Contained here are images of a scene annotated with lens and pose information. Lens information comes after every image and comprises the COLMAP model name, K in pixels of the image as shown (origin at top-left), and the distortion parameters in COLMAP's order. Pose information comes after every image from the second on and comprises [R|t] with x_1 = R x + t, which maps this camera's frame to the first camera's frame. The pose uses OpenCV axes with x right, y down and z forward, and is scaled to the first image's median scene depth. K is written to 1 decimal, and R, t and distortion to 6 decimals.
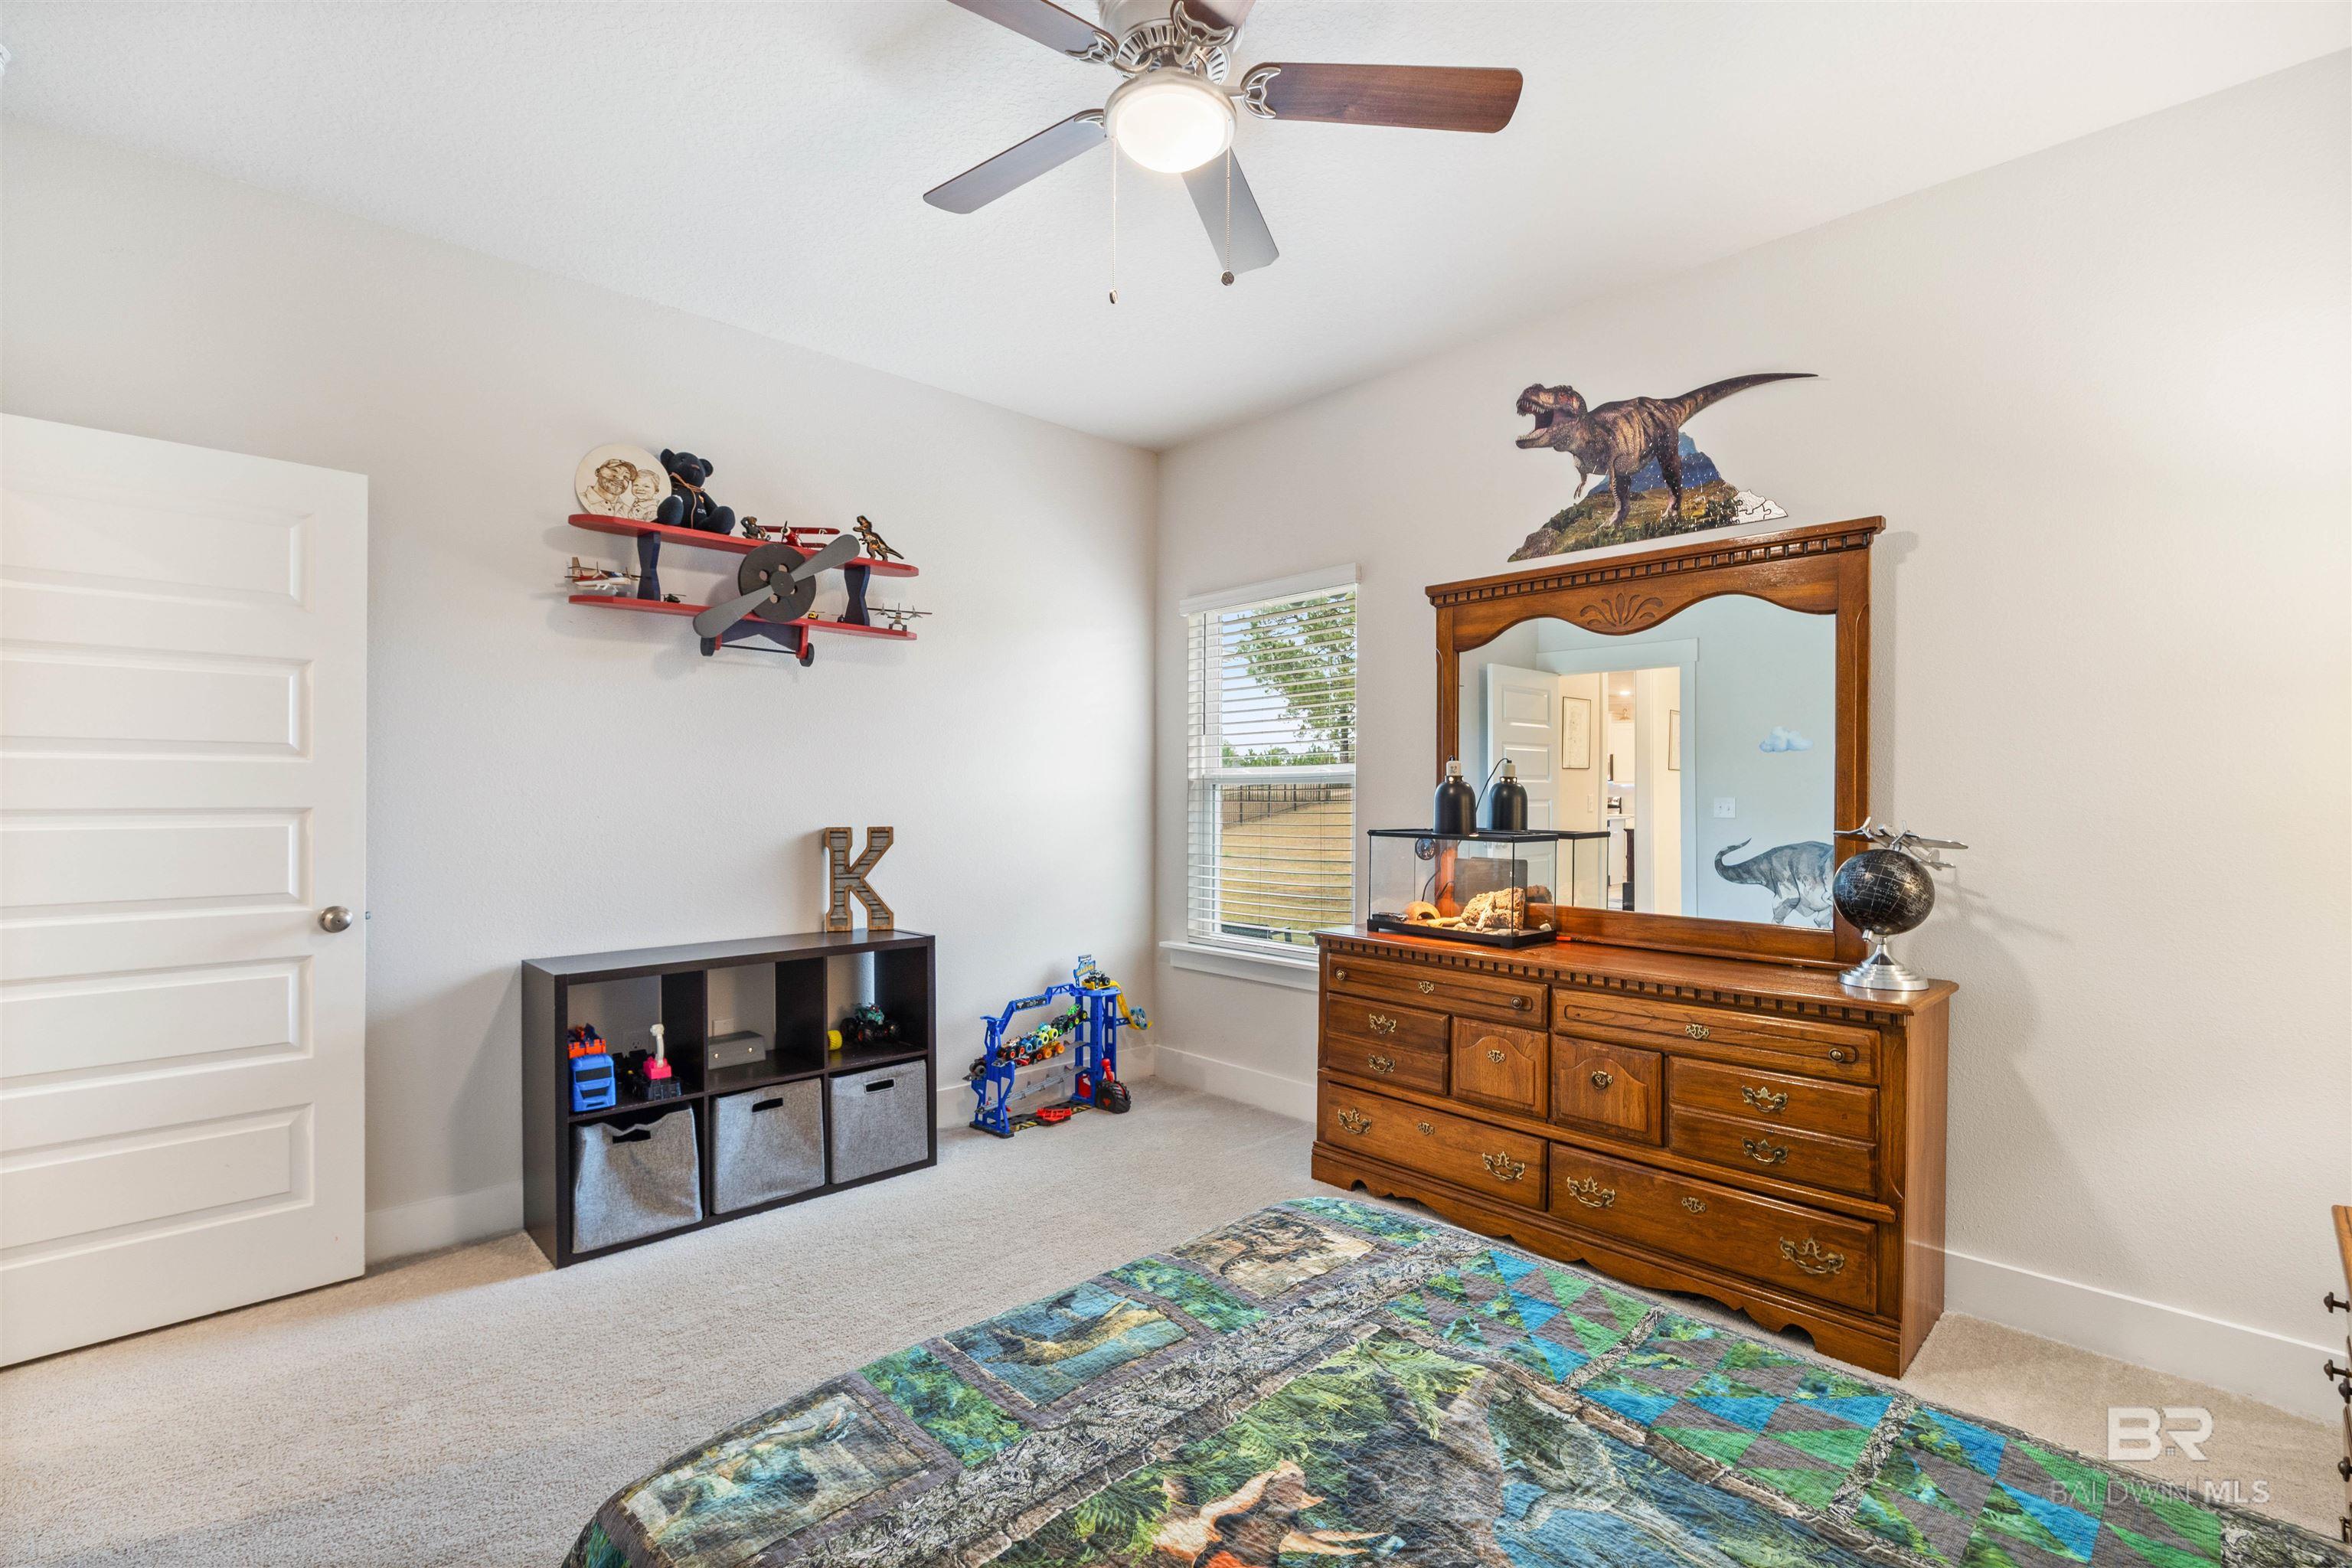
lens RADIAL K [[1062.1, 0, 1182.2], [0, 1062.1, 791.7], [0, 0, 1]] dist [-0.008843, -0.000002]
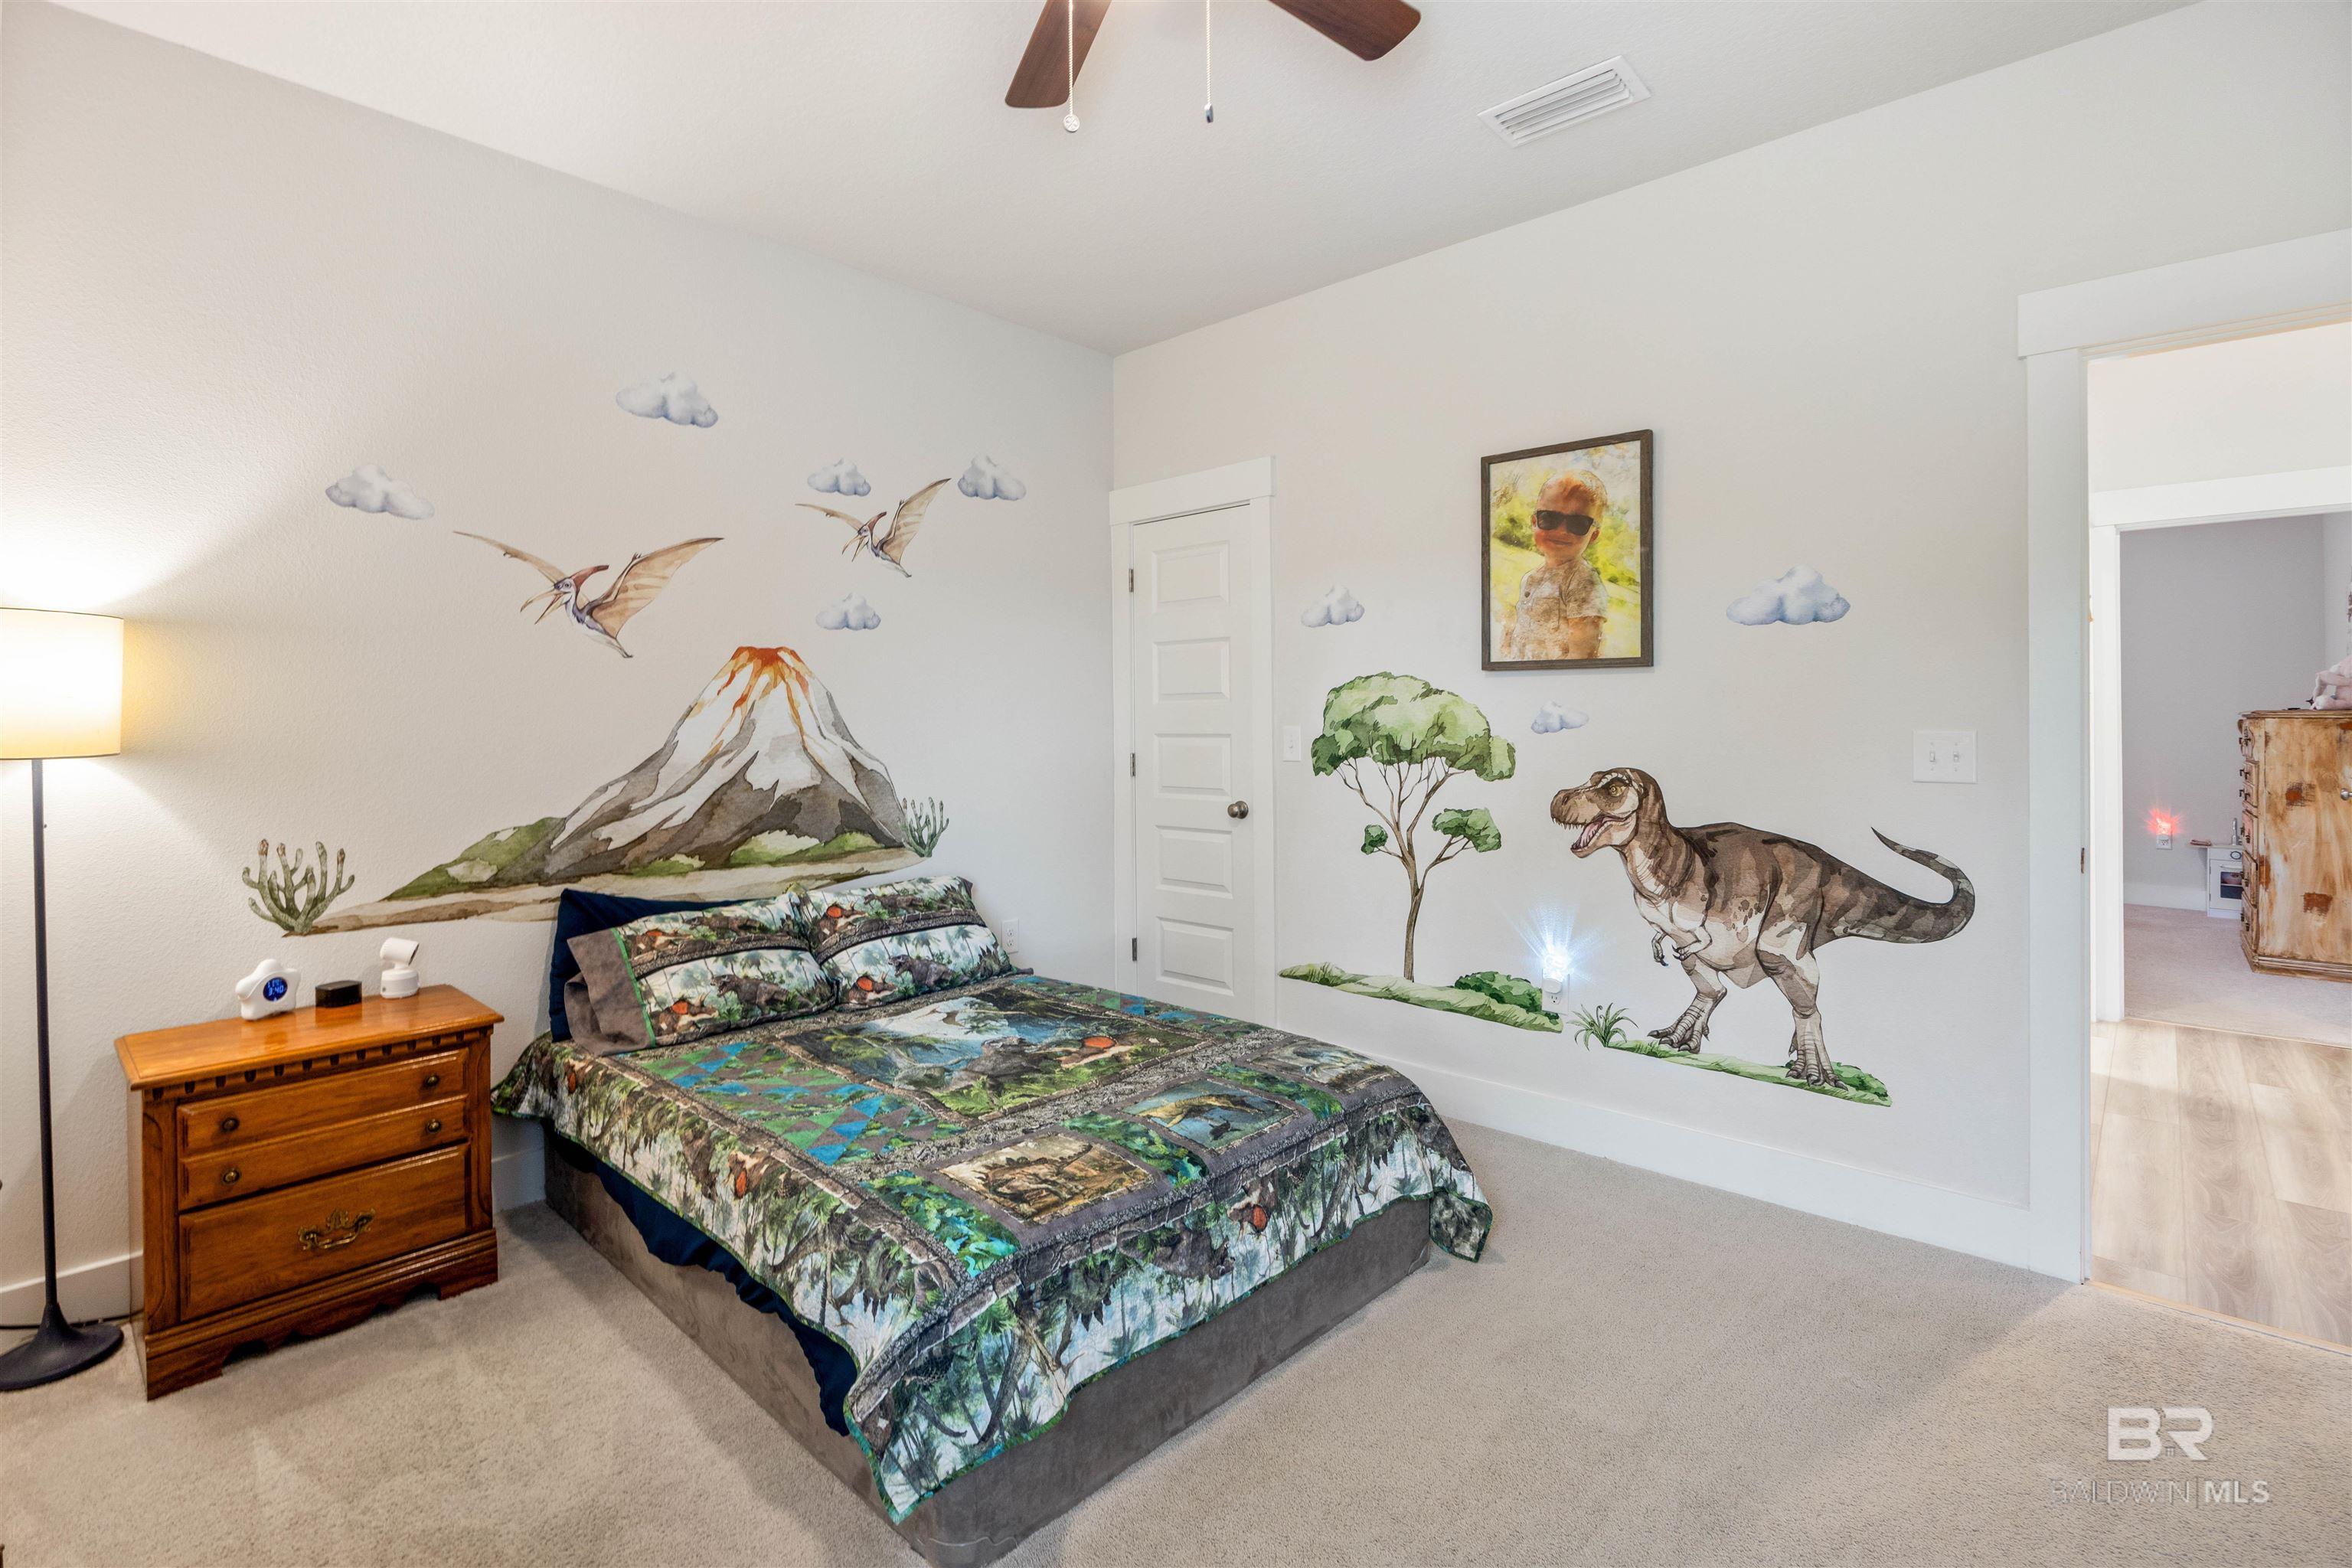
lens RADIAL K [[1075.7, 0, 1179.1], [0, 1075.7, 710.4], [0, 0, 1]] dist [0.000421, 0.000046]
pose [[-0.997770, 0.000591, -0.066751, 0.011880], [0.001189, 0.999959, -0.008923, -0.003385], [0.066743, -0.008983, -0.997730, 1.330236]]
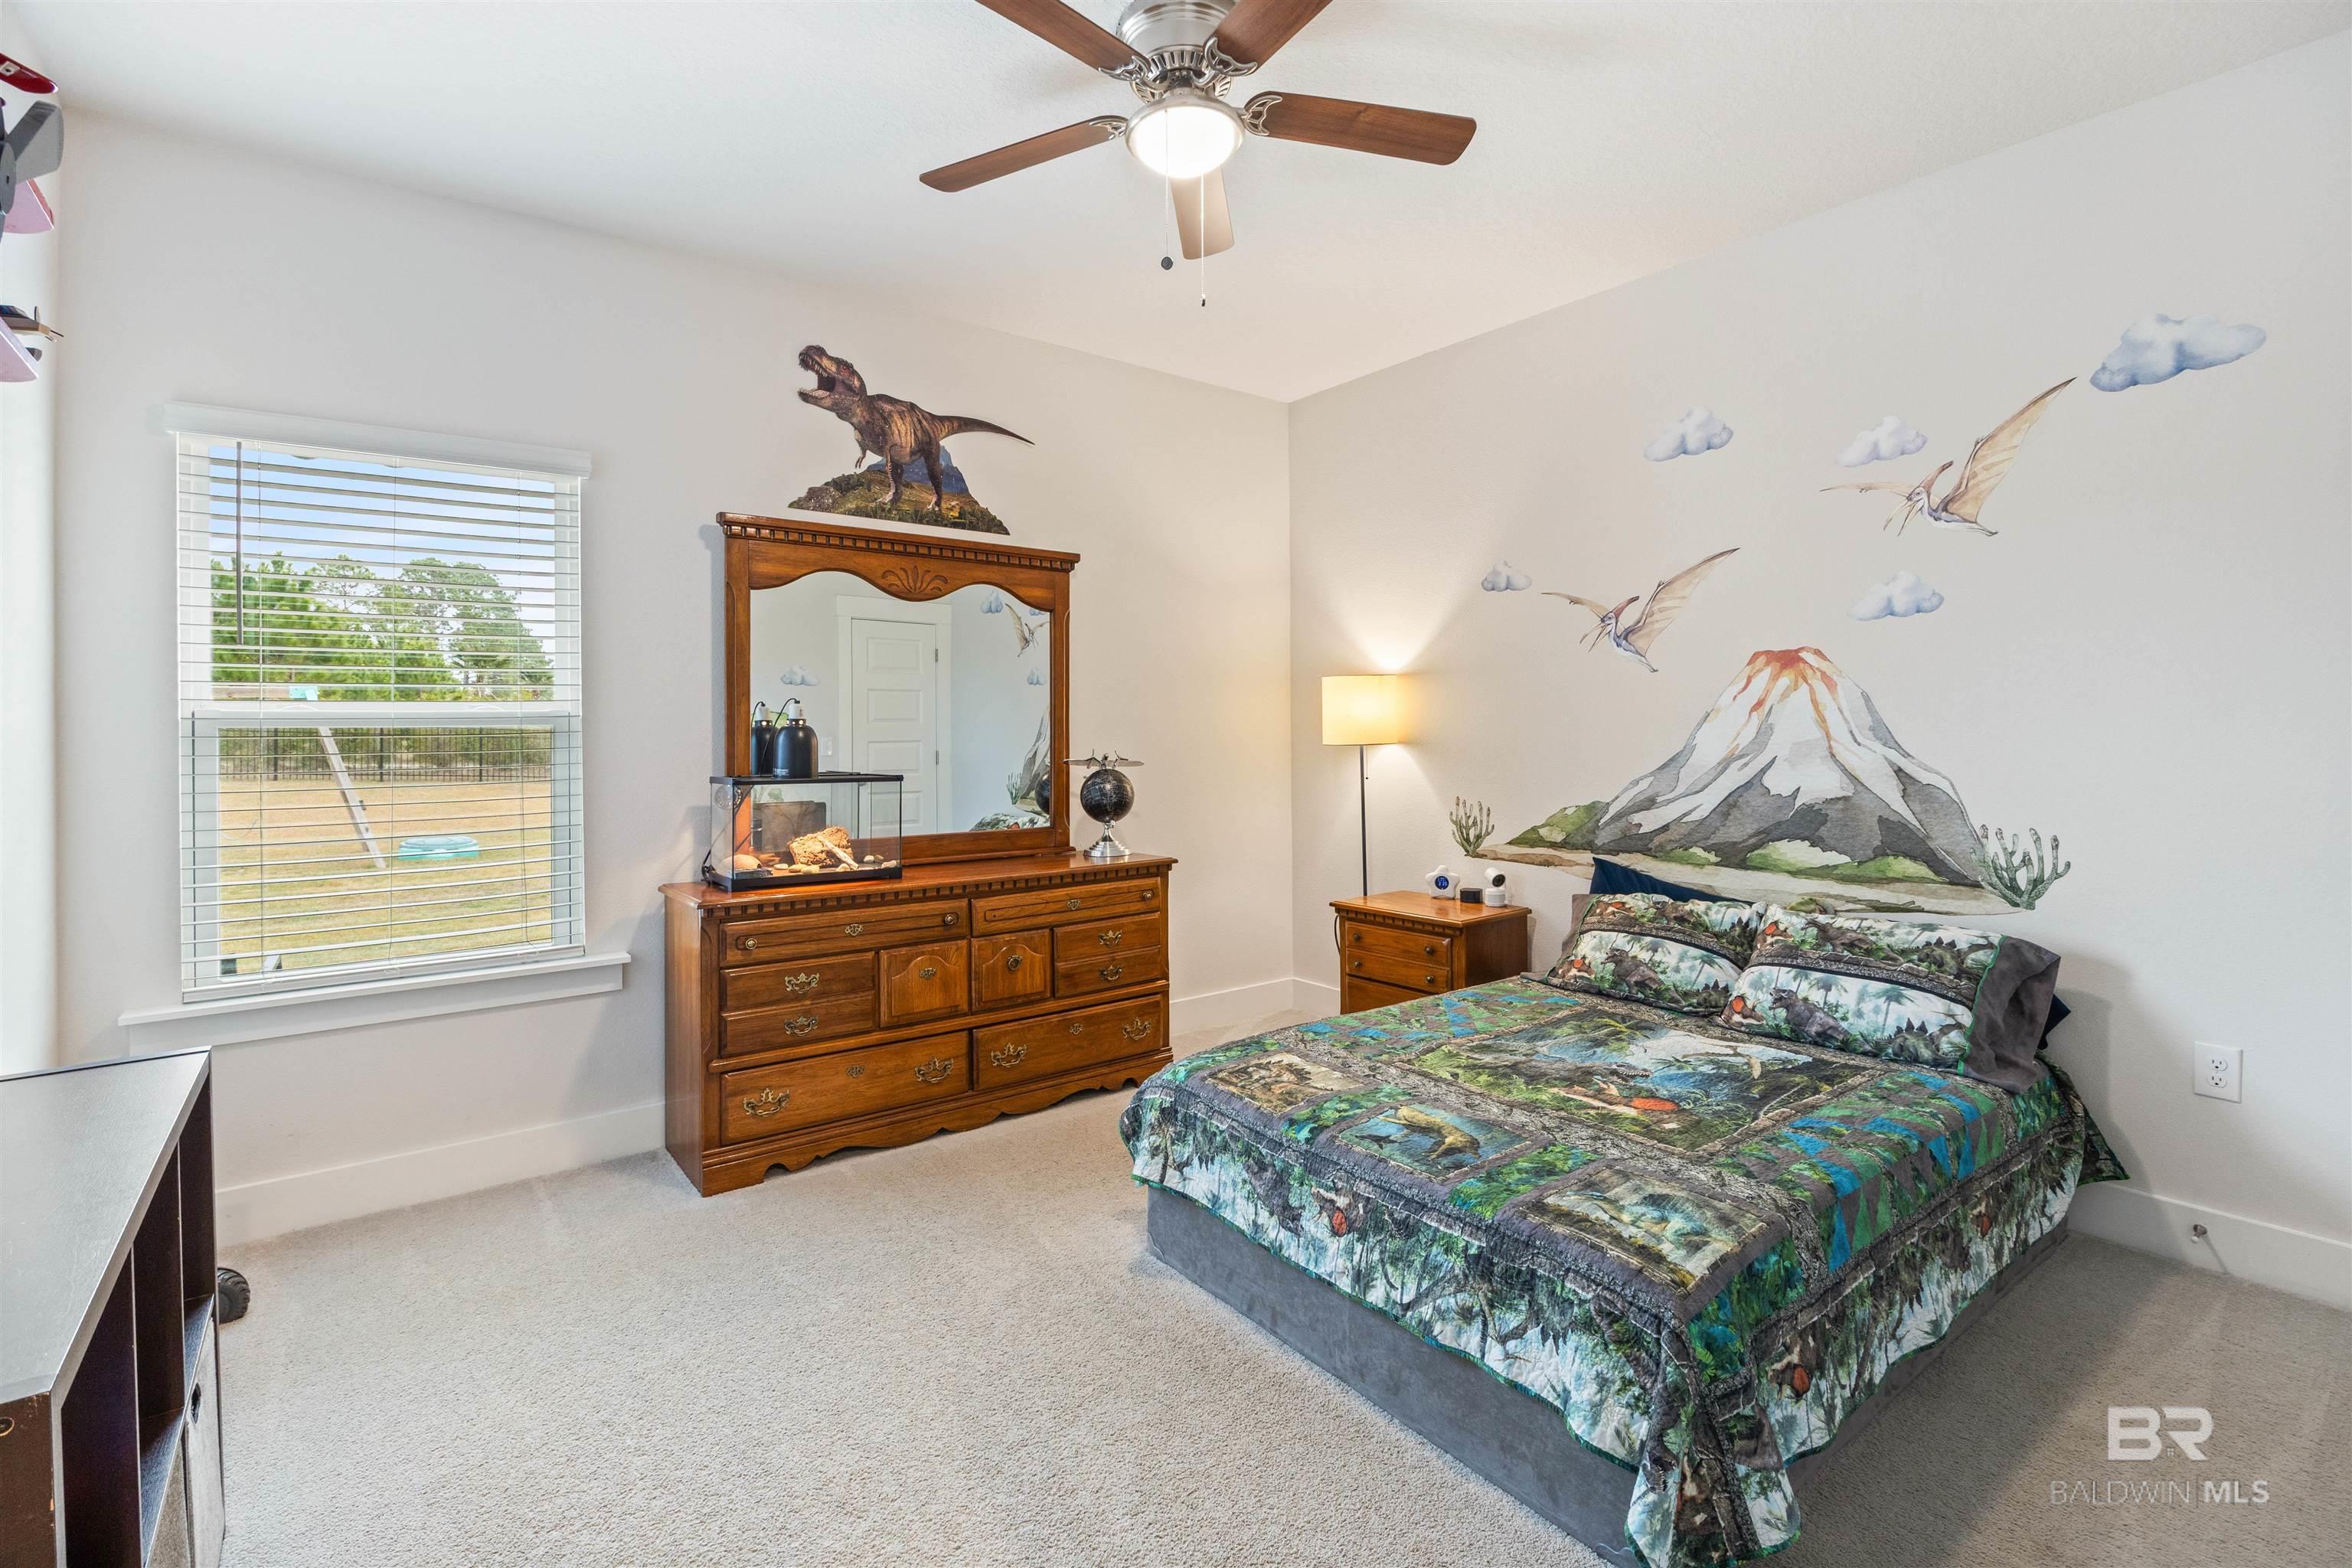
lens RADIAL K [[1082.1, 0, 1180.2], [0, 1082.1, 723.9], [0, 0, 1]] dist [-0.006035, -0.000095]
pose [[0.096217, 0.002775, 0.995356, -0.826826], [0.007399, 0.999966, -0.003503, -0.005099], [-0.995333, 0.007702, 0.096193, 0.647009]]
